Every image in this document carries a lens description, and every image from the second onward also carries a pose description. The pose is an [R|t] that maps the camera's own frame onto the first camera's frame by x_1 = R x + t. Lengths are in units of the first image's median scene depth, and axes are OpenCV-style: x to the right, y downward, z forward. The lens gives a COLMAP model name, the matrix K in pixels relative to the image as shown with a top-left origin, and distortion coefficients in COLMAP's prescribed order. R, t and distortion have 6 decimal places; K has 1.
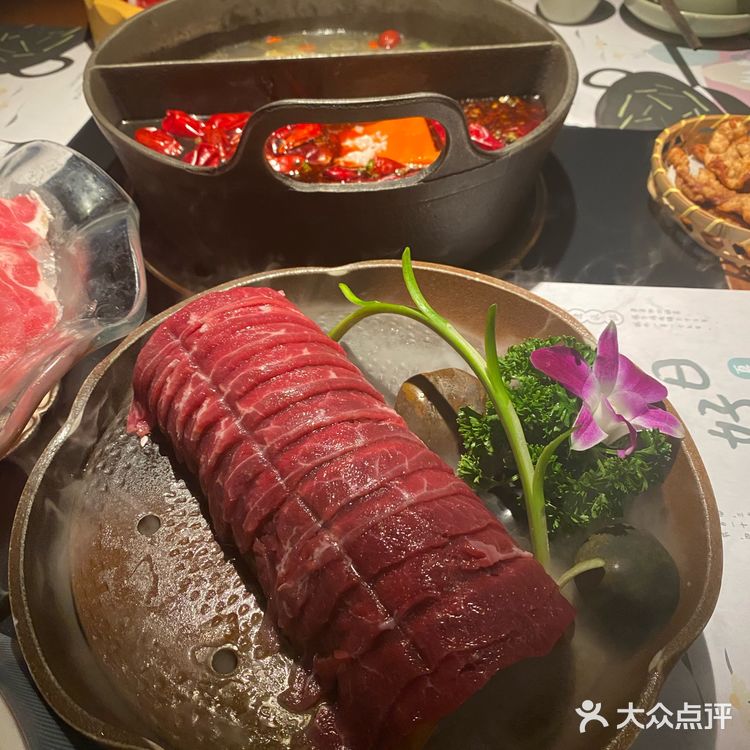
lens RADIAL K [[813.8, 0, 375.0], [0, 813.8, 375.0], [0, 0, 1]] dist [0.019138, -0.006845]
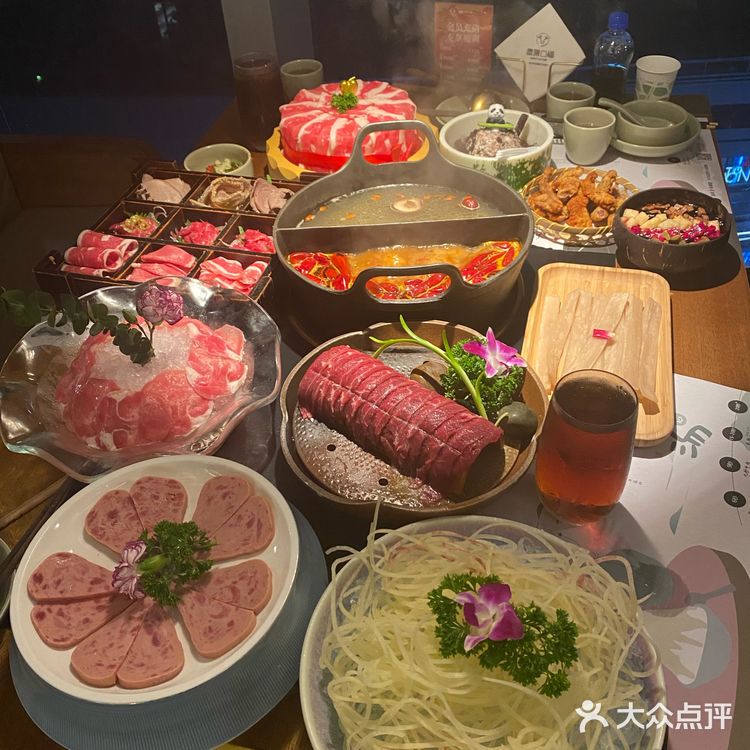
lens RADIAL K [[813.8, 0, 375.0], [0, 813.8, 375.0], [0, 0, 1]] dist [0.019138, -0.006845]
pose [[0.965431, -0.221505, 0.137397, -0.456551], [0.226931, 0.973591, -0.024975, 0.063556], [-0.128236, 0.055291, 0.990201, -1.528021]]
